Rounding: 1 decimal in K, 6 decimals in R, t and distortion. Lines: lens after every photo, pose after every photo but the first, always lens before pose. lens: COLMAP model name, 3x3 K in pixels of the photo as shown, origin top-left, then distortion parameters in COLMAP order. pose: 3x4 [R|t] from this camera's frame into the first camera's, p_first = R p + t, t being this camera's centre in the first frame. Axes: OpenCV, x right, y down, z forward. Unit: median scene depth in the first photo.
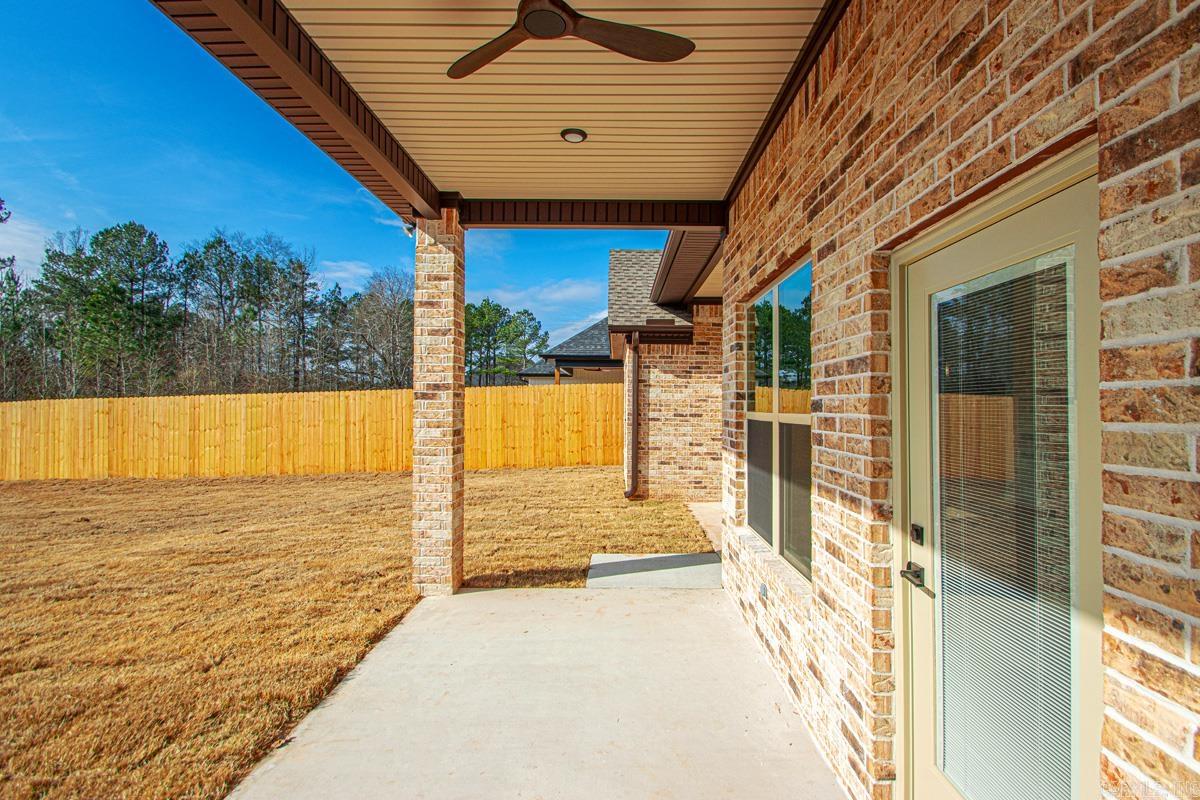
lens RADIAL K [[587.3, 0, 595.9], [0, 587.3, 418.1], [0, 0, 1]] dist [0.018709, -0.025476]
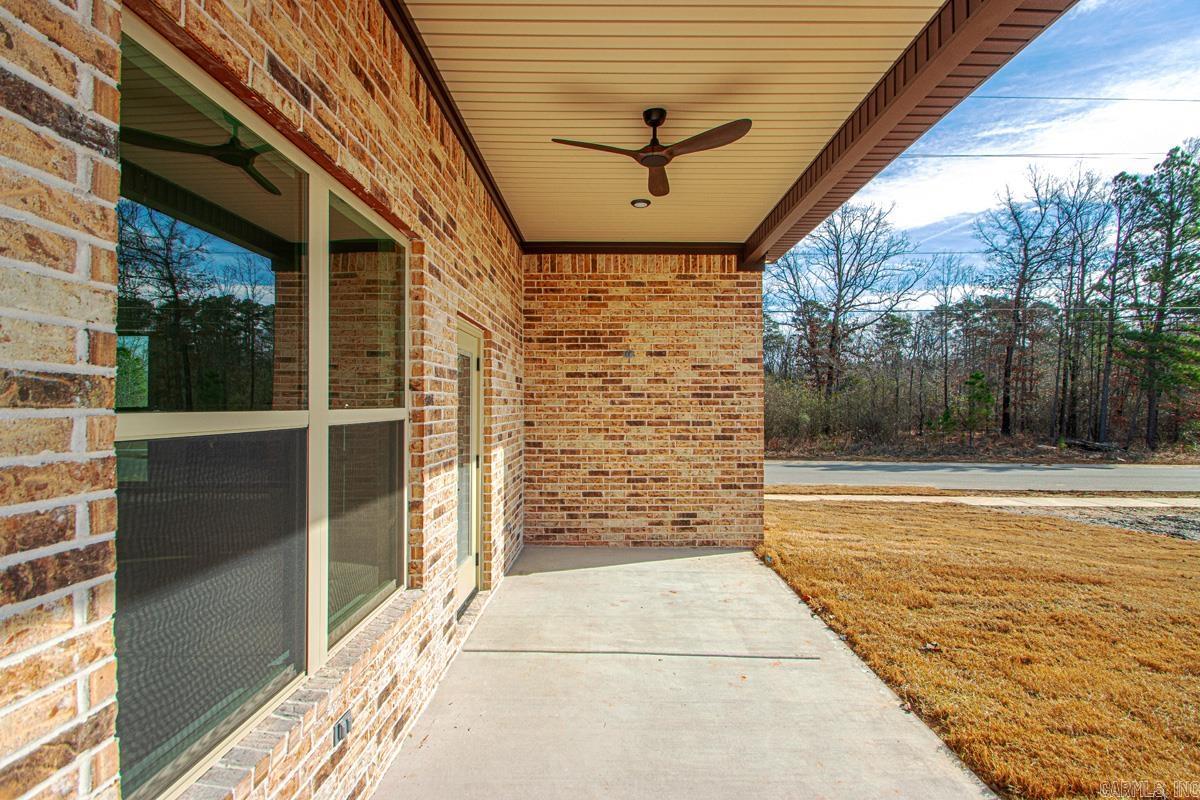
lens RADIAL K [[559.5, 0, 612.8], [0, 559.5, 401.6], [0, 0, 1]] dist [0.025686, -0.021346]
pose [[-0.998035, -0.009060, -0.062008, 0.046992], [-0.010088, 0.999816, 0.016286, -0.019080], [0.061849, 0.016880, -0.997943, 1.030089]]
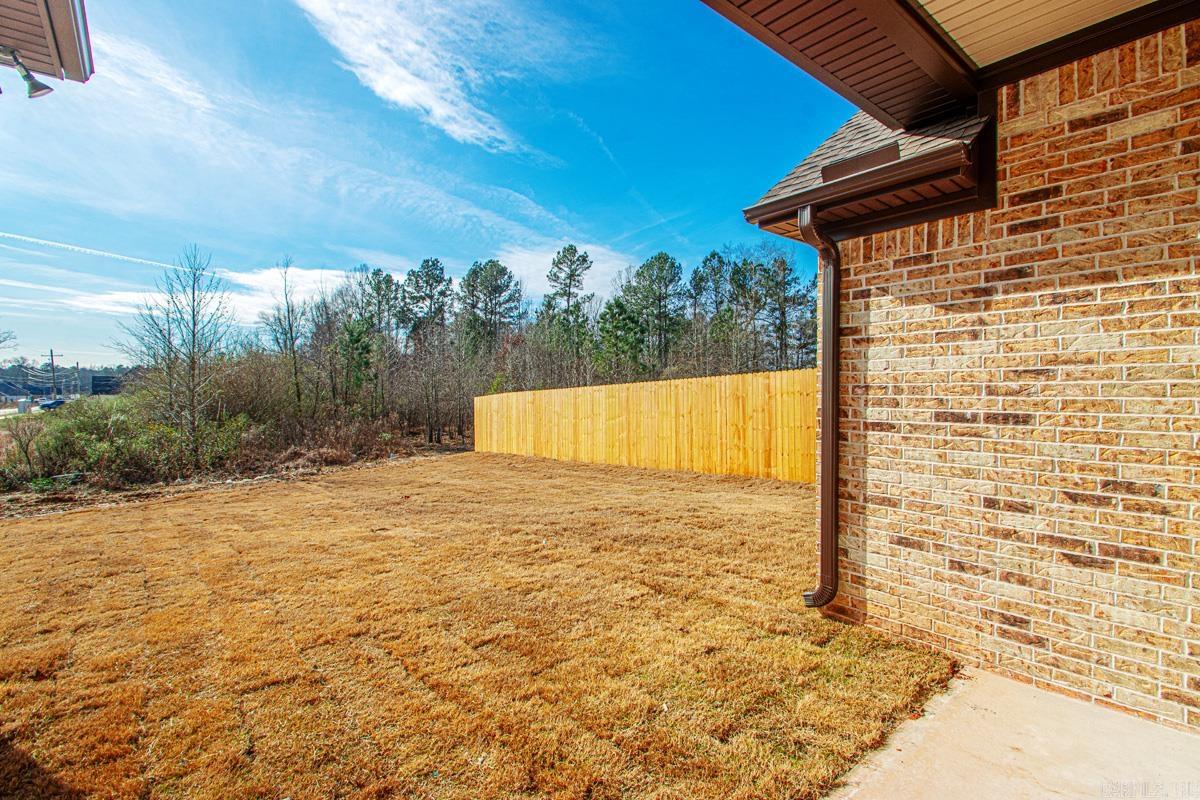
lens RADIAL K [[561.3, 0, 605.1], [0, 561.3, 402.7], [0, 0, 1]] dist [0.023284, -0.021745]
pose [[0.665926, 0.002736, -0.746012, 0.436262], [-0.009100, 0.999949, -0.004456, -0.017136], [0.745962, 0.009756, 0.665917, 1.045927]]
